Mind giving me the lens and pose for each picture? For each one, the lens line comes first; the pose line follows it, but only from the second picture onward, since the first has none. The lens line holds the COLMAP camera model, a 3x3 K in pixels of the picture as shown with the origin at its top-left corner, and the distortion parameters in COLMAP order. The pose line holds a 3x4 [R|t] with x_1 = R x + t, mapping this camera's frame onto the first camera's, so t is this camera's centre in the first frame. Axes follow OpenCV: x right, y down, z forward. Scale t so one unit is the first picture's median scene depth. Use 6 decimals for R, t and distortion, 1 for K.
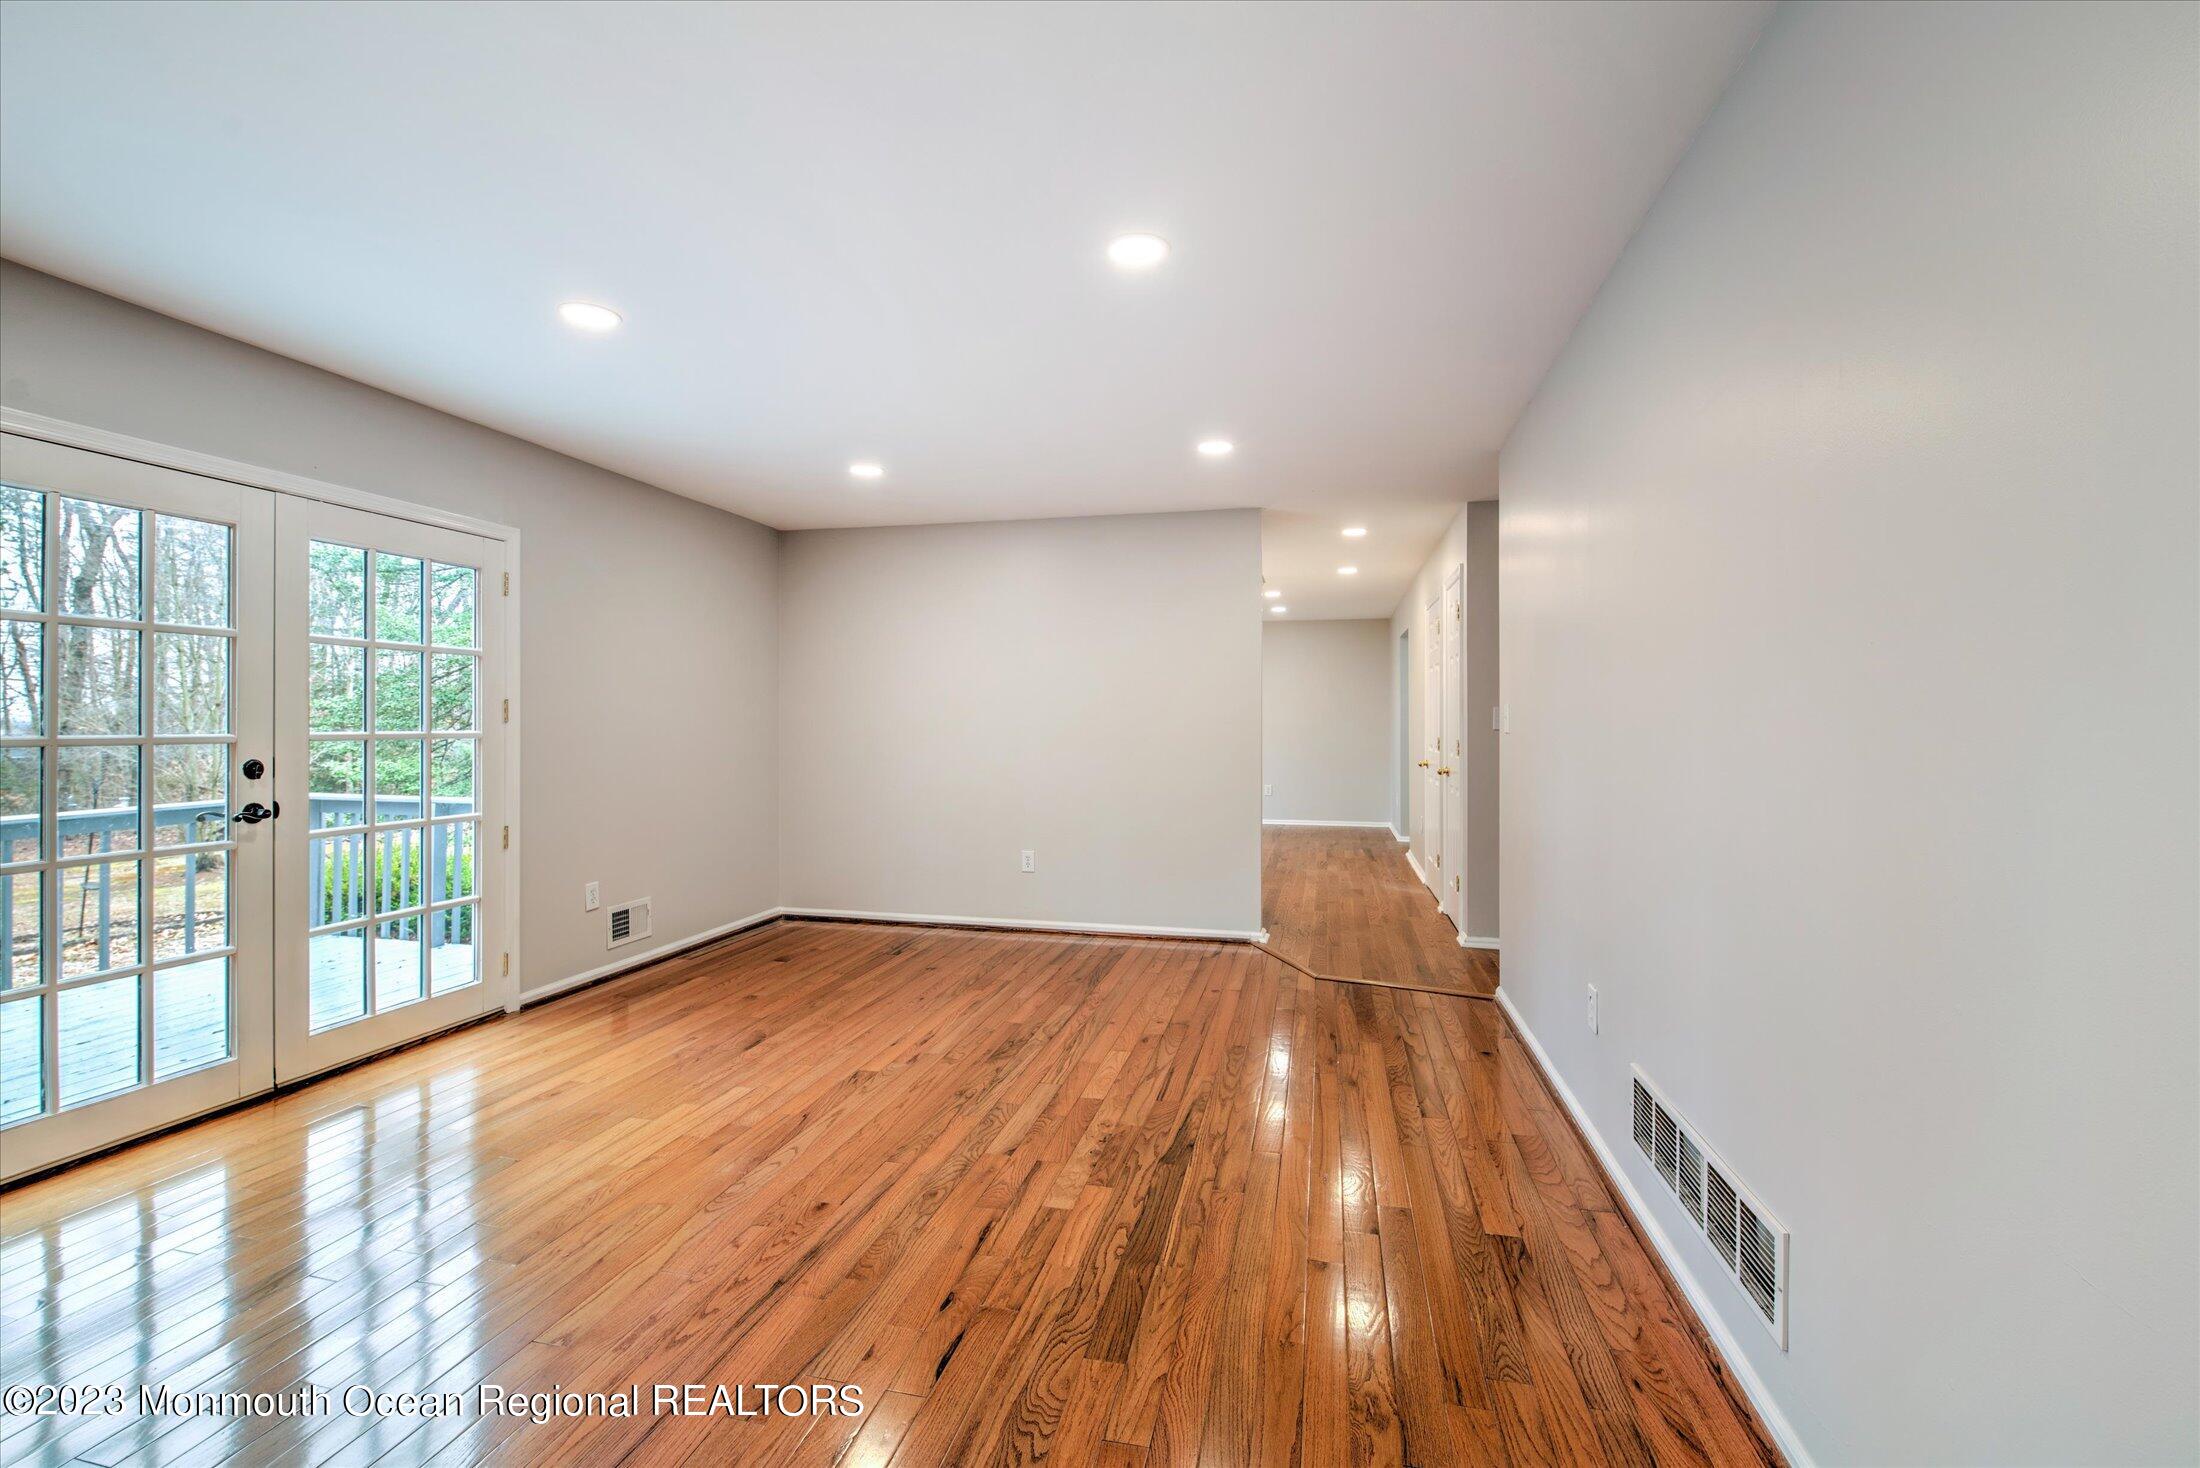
lens RADIAL K [[927.2, 0, 1100.4], [0, 927.2, 743.2], [0, 0, 1]] dist [0.023604, -0.009985]
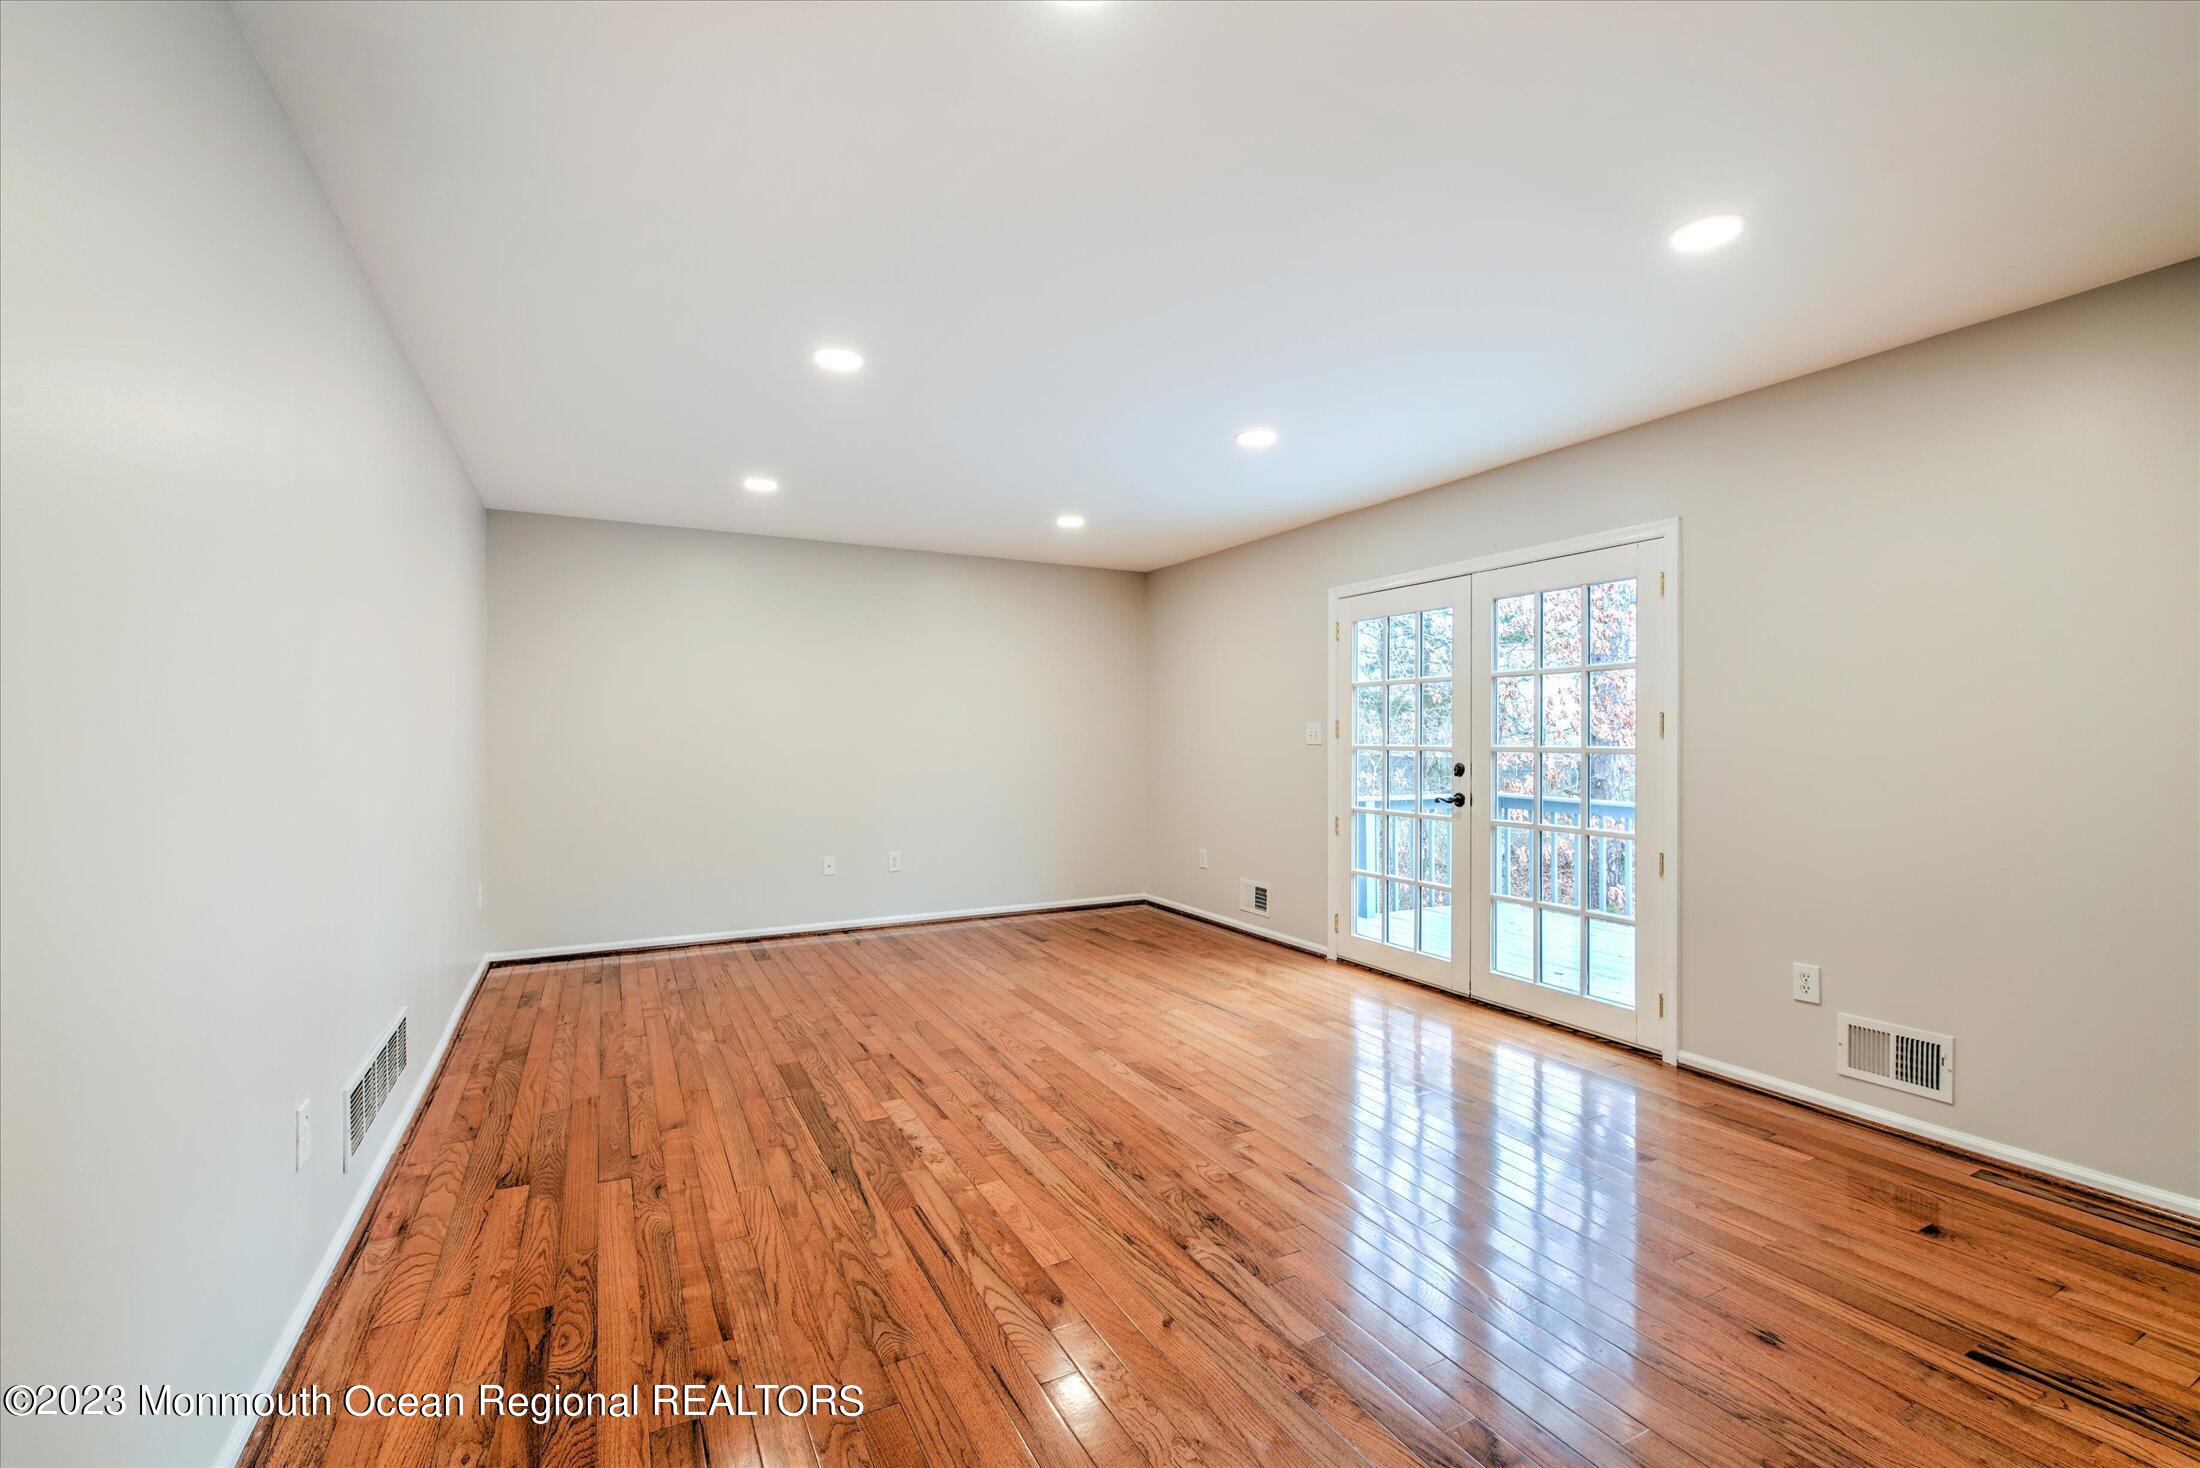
lens RADIAL K [[940.7, 0, 1101.4], [0, 940.7, 751.6], [0, 0, 1]] dist [0.020817, -0.010705]
pose [[-0.750590, 0.007921, -0.660720, 0.509100], [-0.015679, 0.999433, 0.029793, -0.037924], [0.660582, 0.032722, -0.750041, 1.813491]]
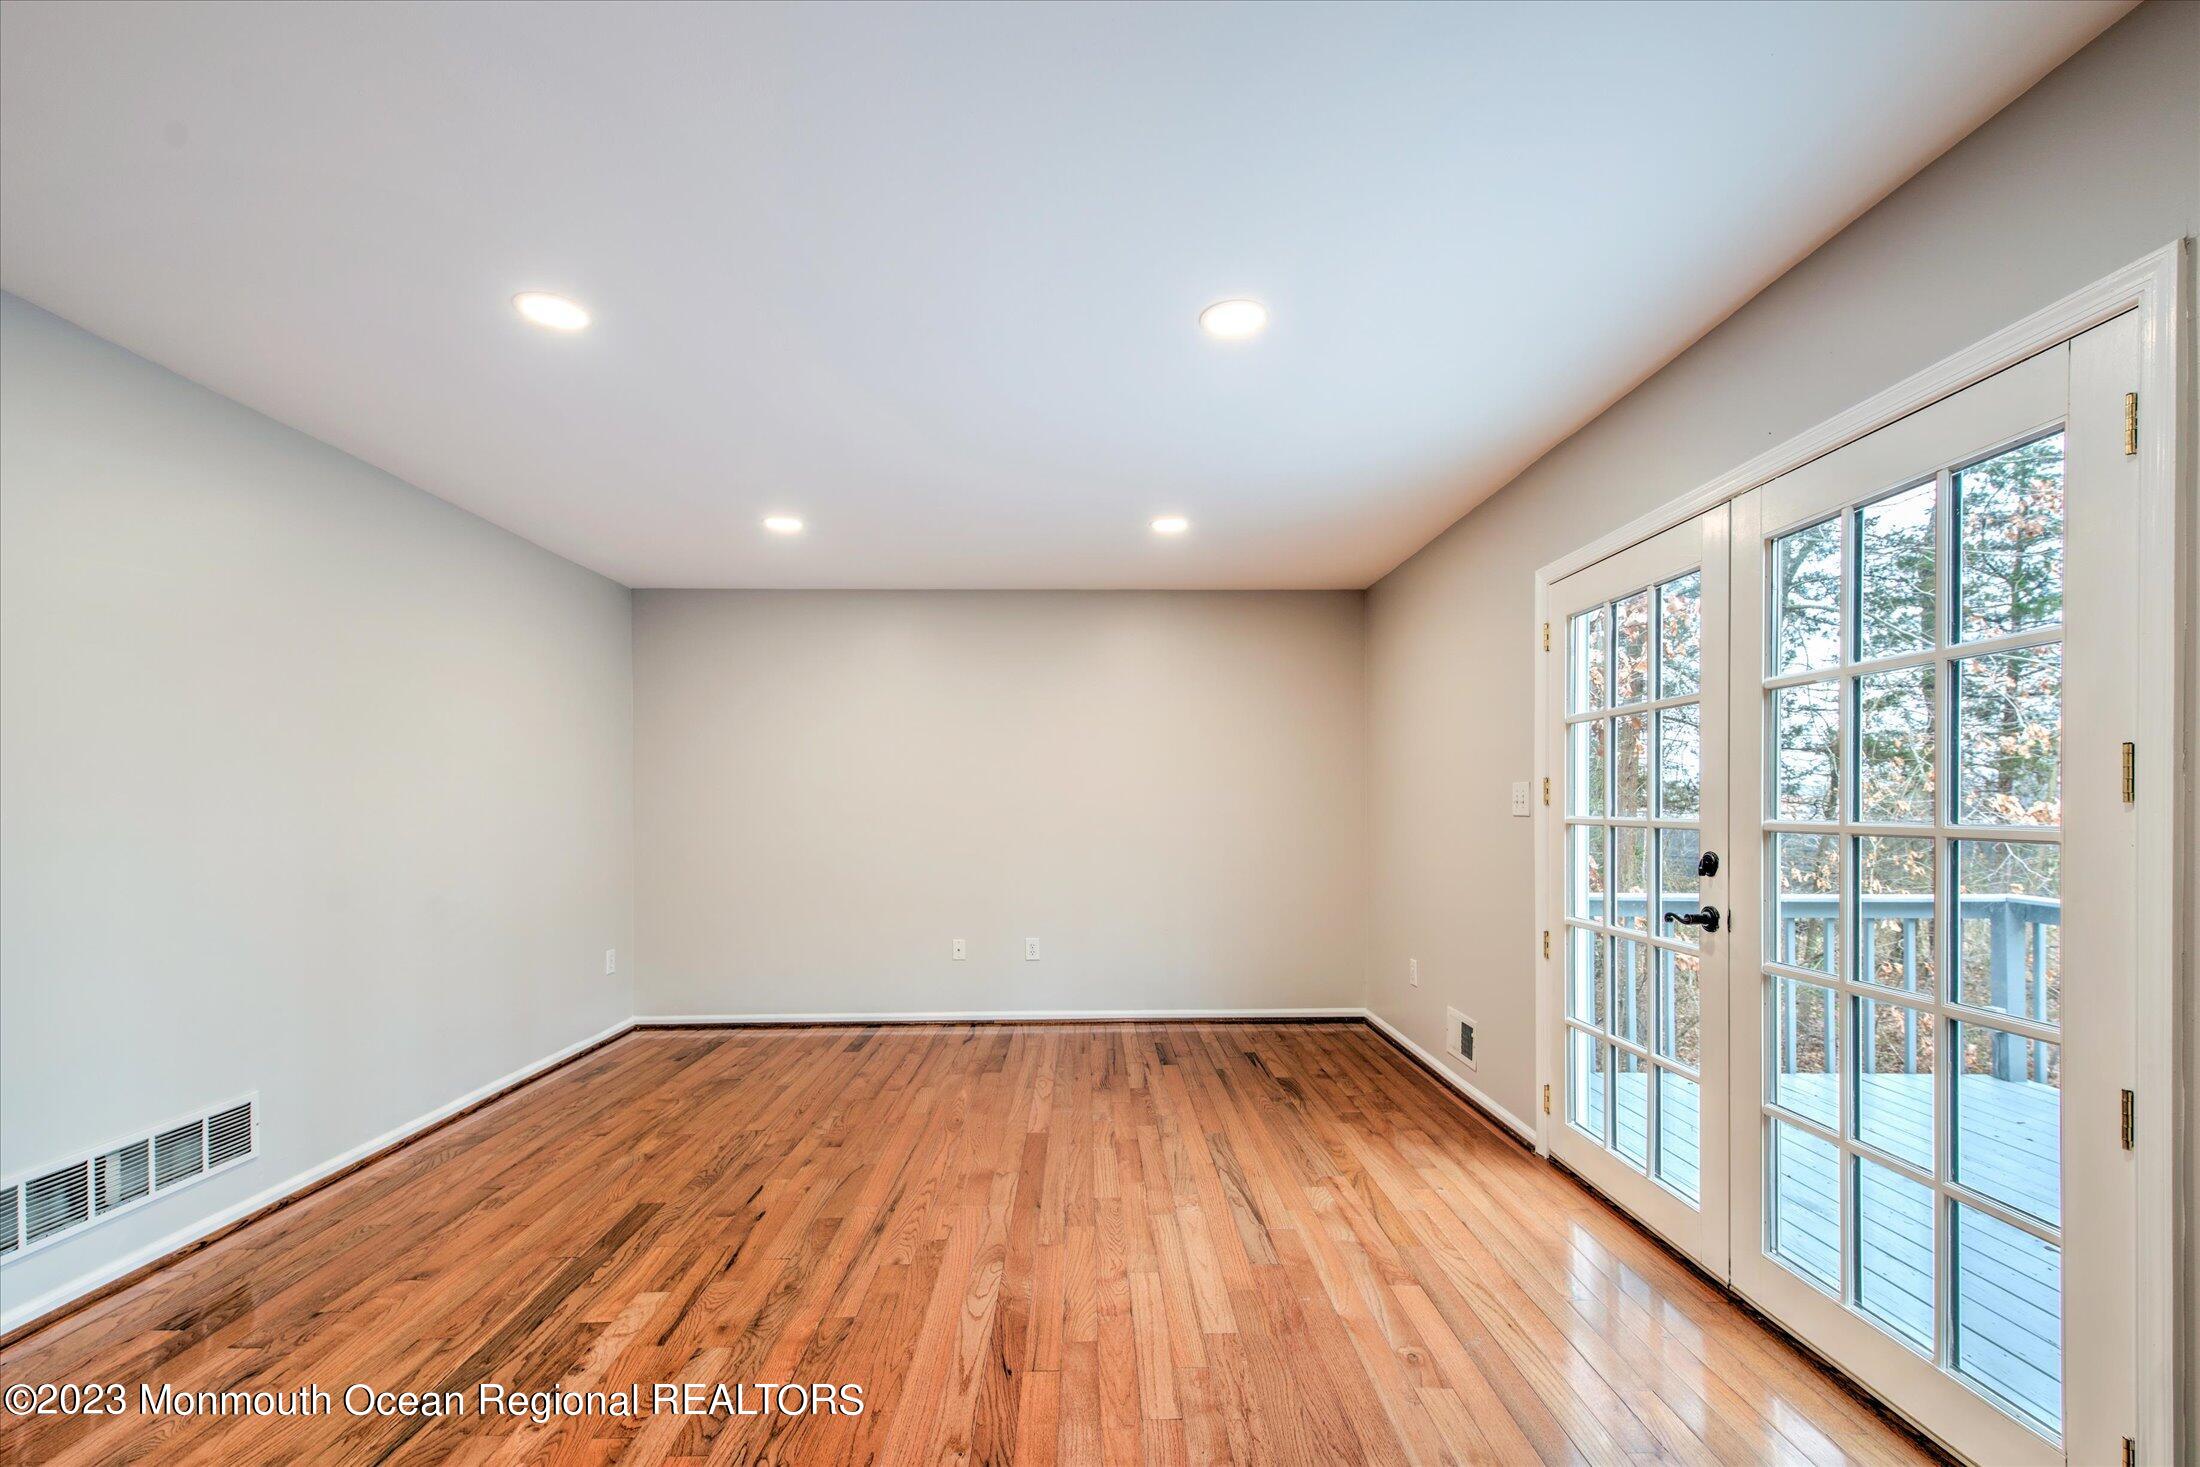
lens RADIAL K [[934.8, 0, 1099.6], [0, 934.8, 815.6], [0, 0, 1]] dist [0.035184, -0.010347]
pose [[-0.968467, 0.004801, -0.249096, -0.213245], [-0.003088, 0.999506, 0.031267, -0.039585], [0.249123, 0.031051, -0.967974, 1.726634]]
